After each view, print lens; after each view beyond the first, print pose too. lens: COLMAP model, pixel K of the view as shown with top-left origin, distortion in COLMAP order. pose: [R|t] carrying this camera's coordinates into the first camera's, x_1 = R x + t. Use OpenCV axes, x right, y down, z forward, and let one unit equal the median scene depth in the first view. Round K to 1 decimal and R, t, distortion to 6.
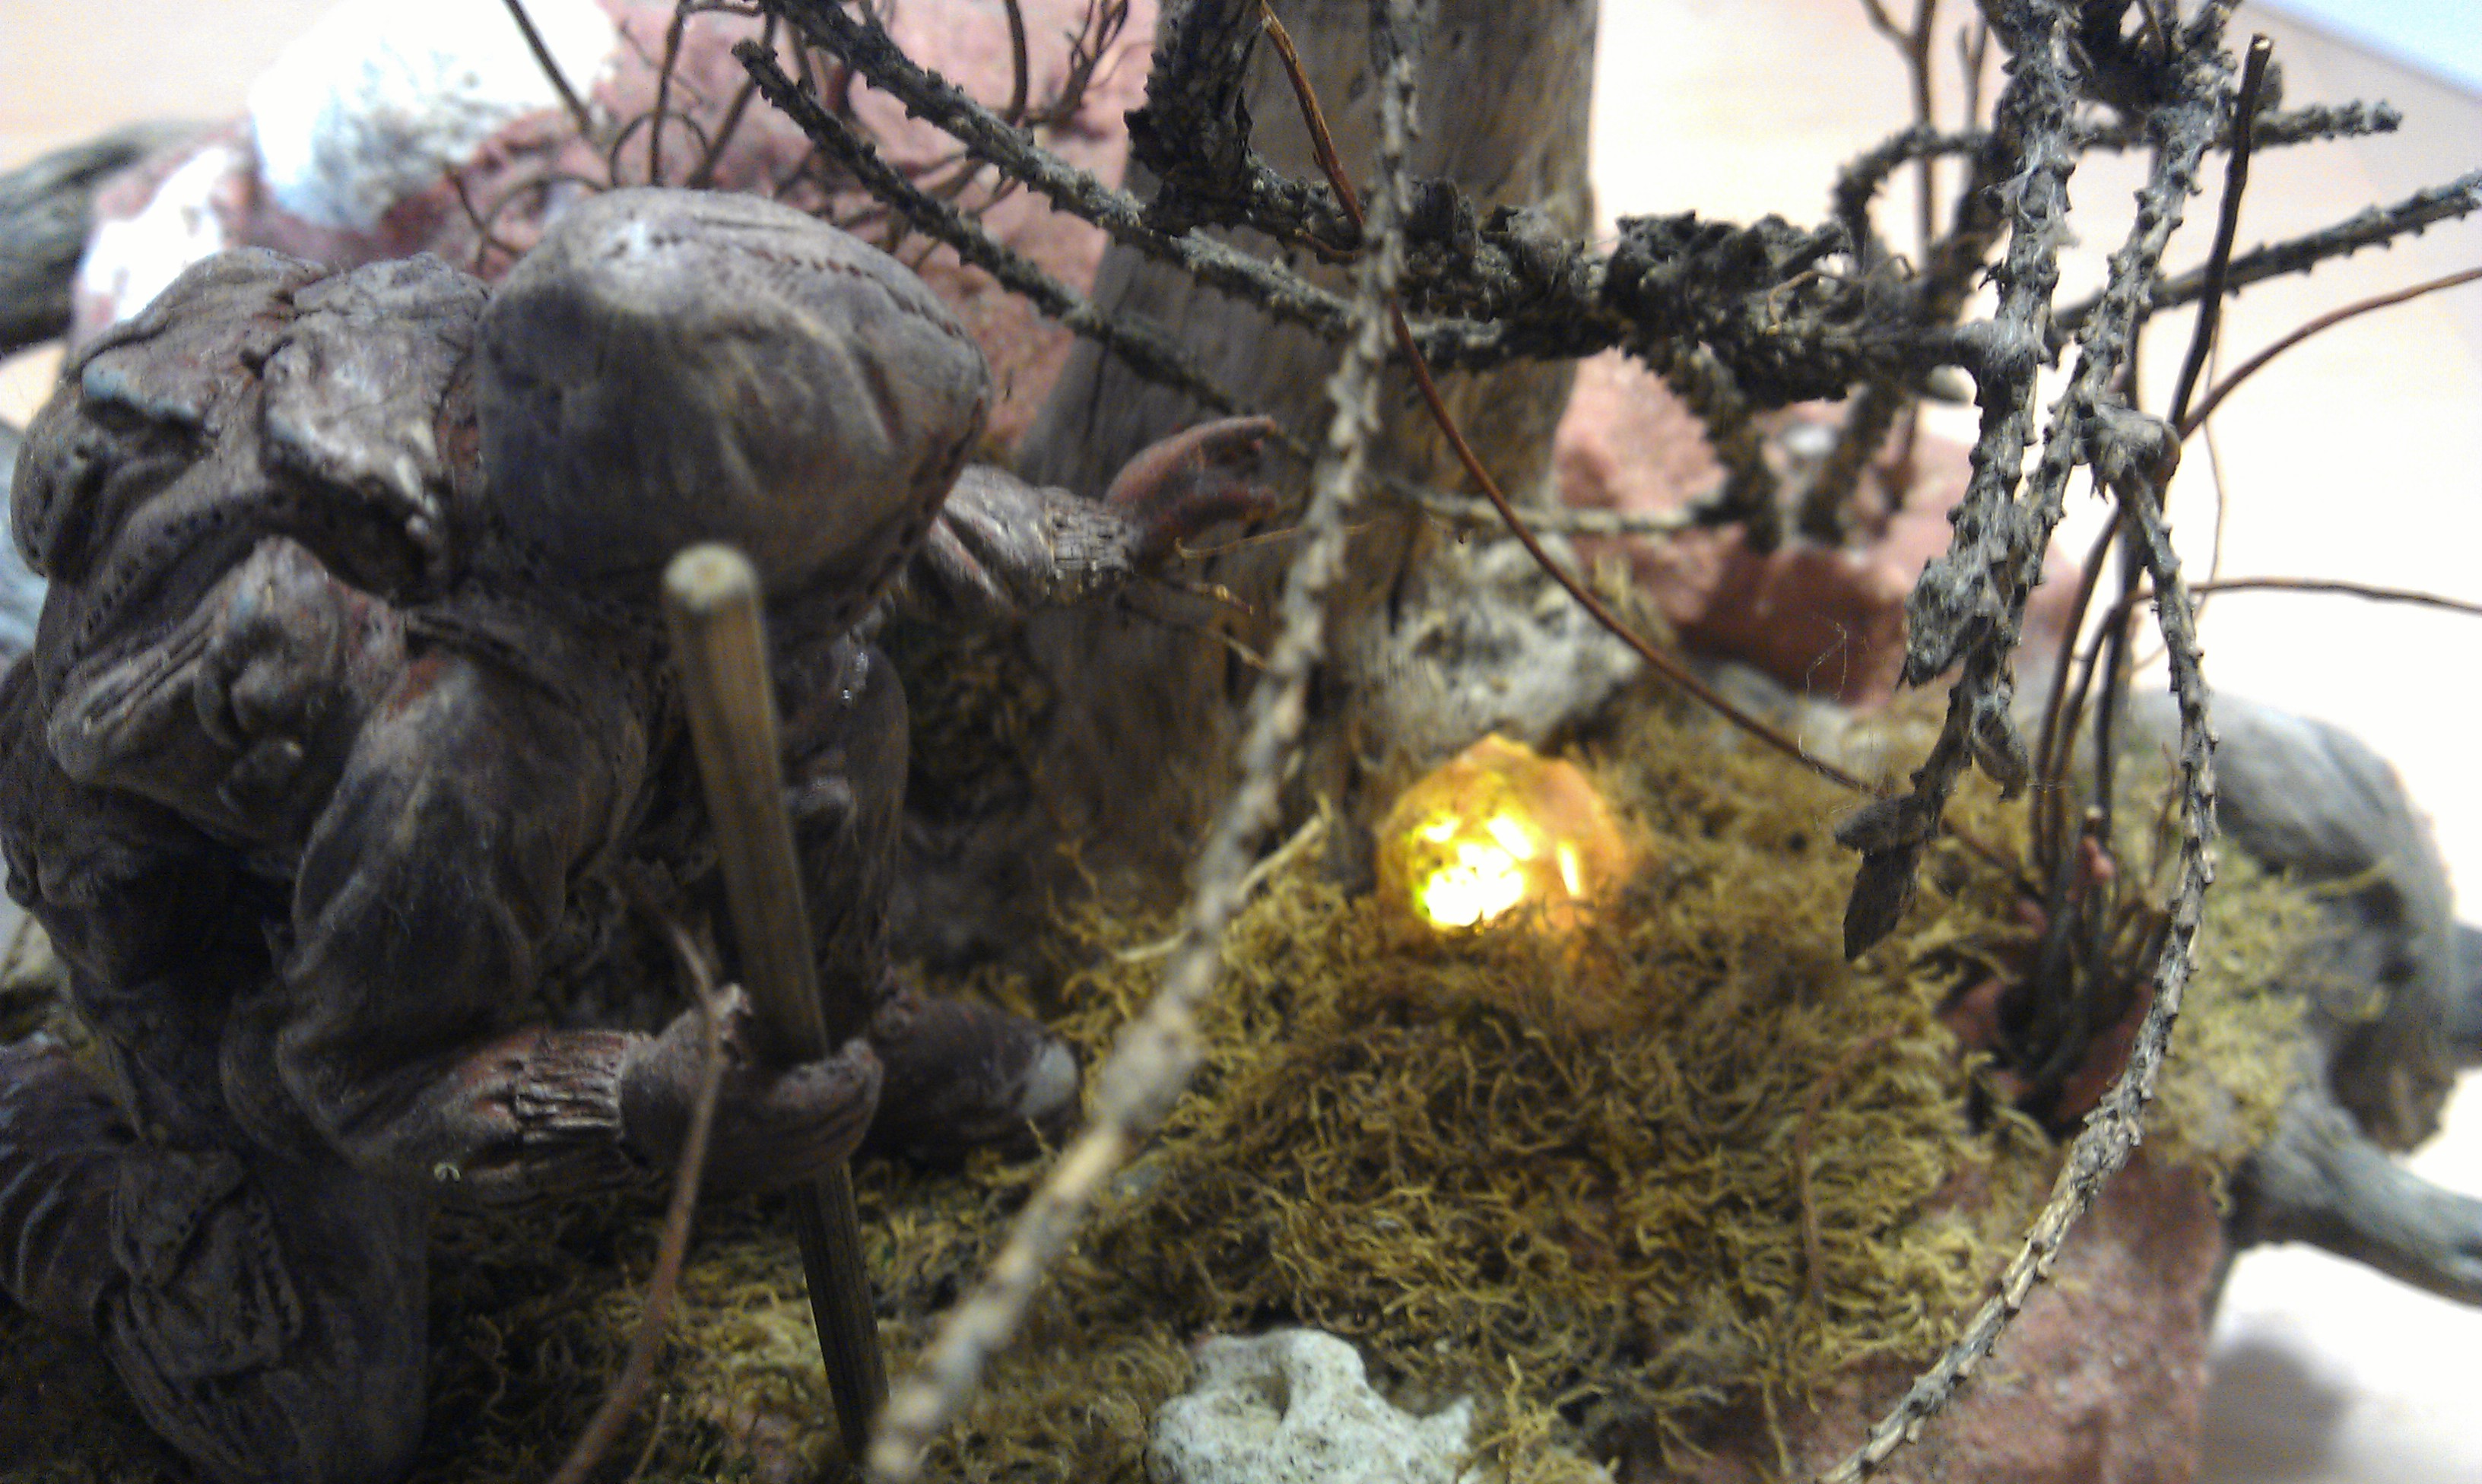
lens RADIAL K [[2831.9, 0, 1238.8], [0, 2831.9, 733.4], [0, 0, 1]] dist [-0.000461, 0.000000]
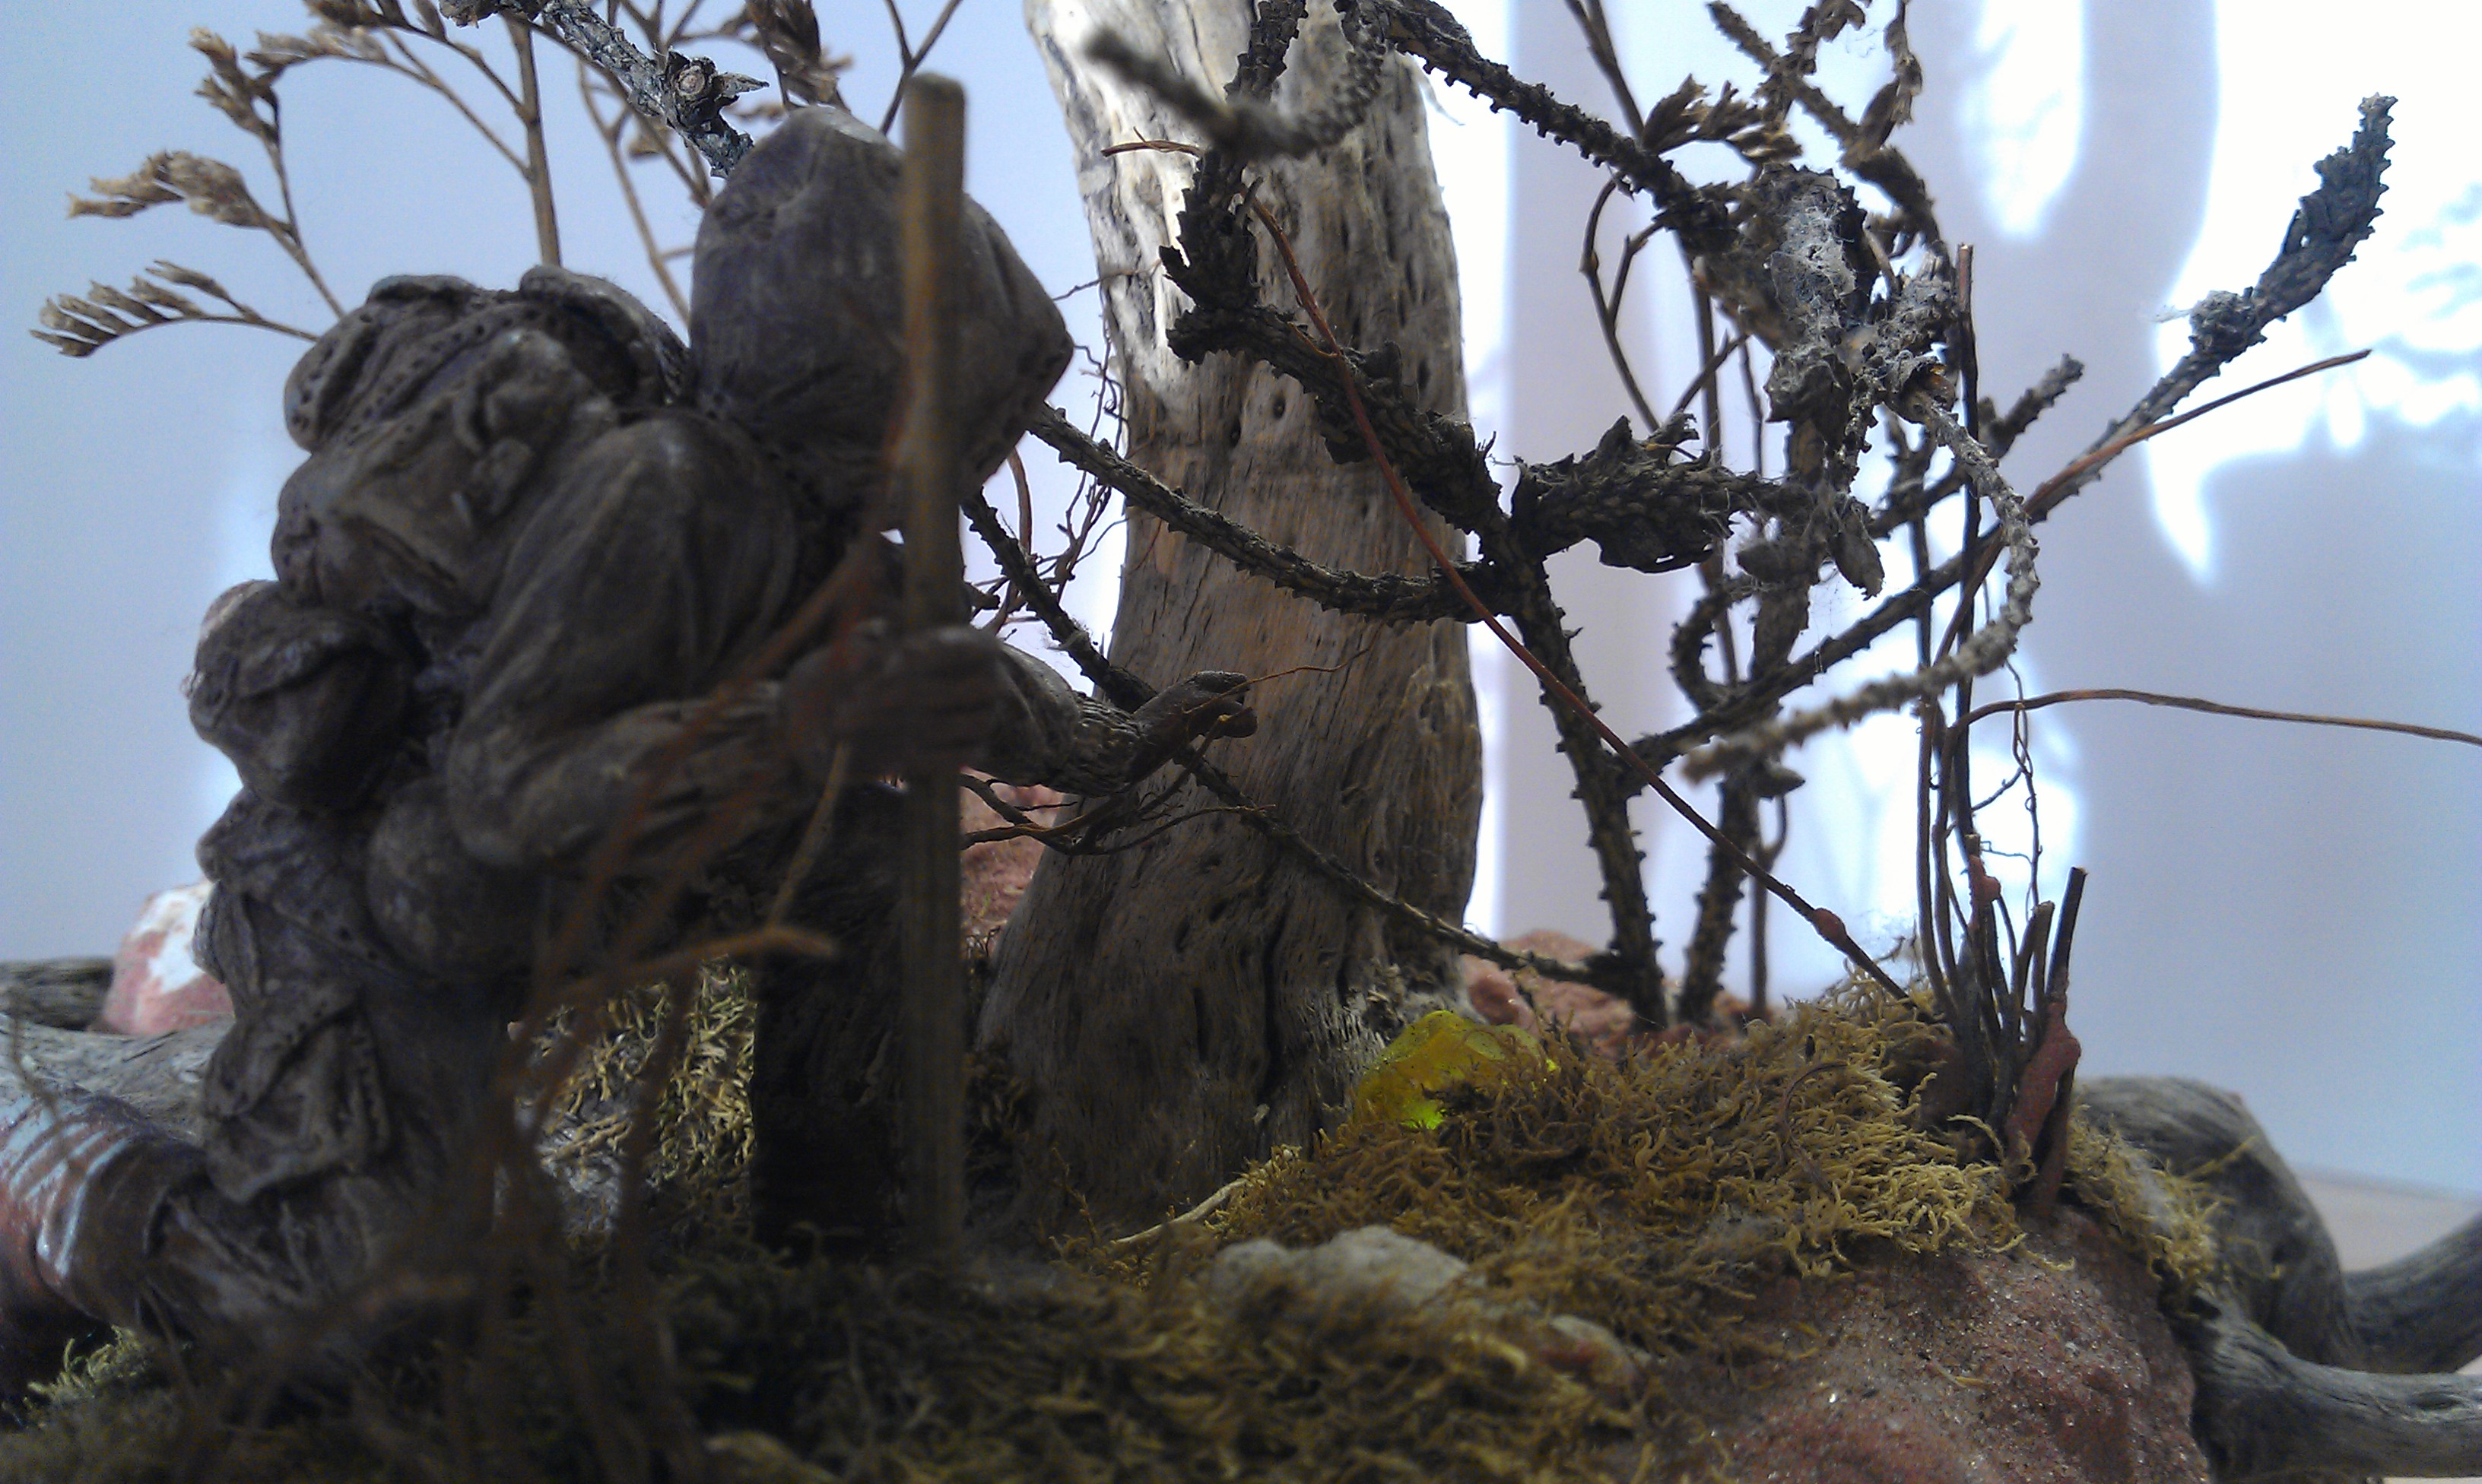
lens RADIAL K [[2831.9, 0, 1243.7], [0, 2831.9, 758.6], [0, 0, 1]] dist [-0.000461, 0.000000]
pose [[0.994998, 0.000608, 0.099896, -0.127052], [0.062973, 0.772459, -0.631935, 0.778564], [-0.077550, 0.635064, 0.768557, 0.103582]]
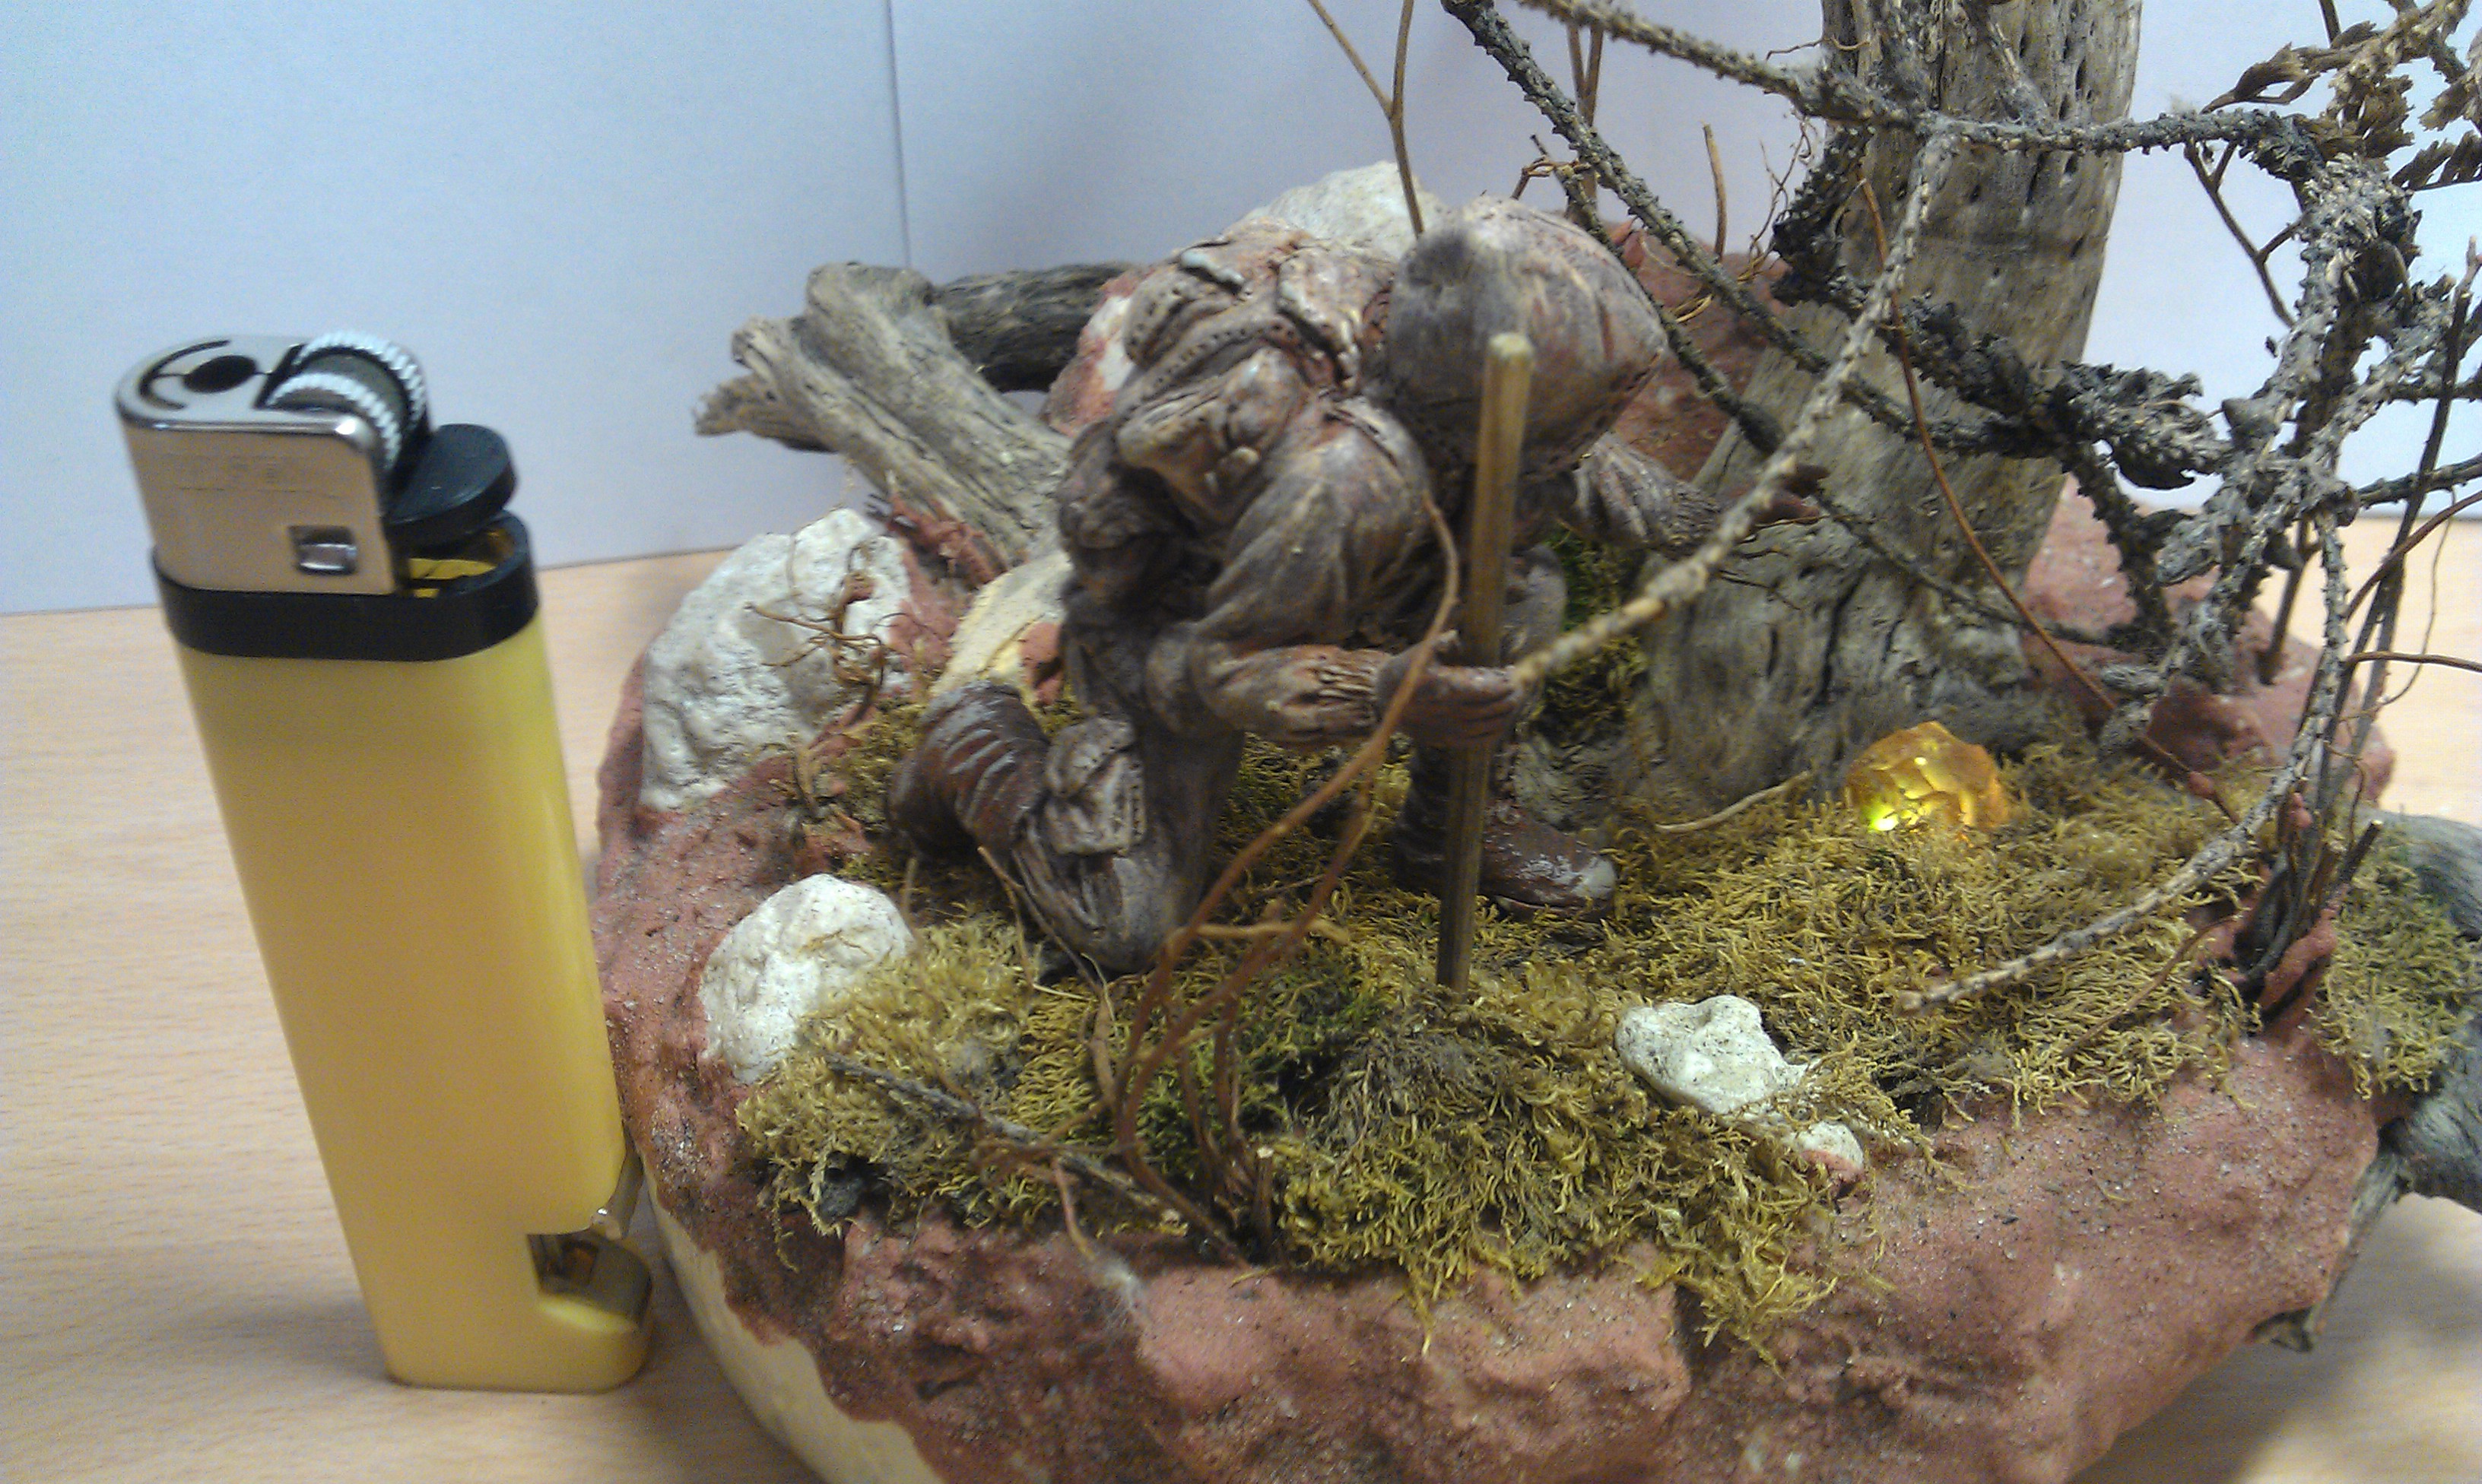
lens RADIAL K [[2831.9, 0, 1231.2], [0, 2831.9, 730.7], [0, 0, 1]] dist [-0.000461, 0.000000]
pose [[0.953647, 0.198986, -0.225747, 0.091663], [-0.234788, 0.961239, -0.144546, 0.388240], [0.188234, 0.190849, 0.963403, -0.649836]]
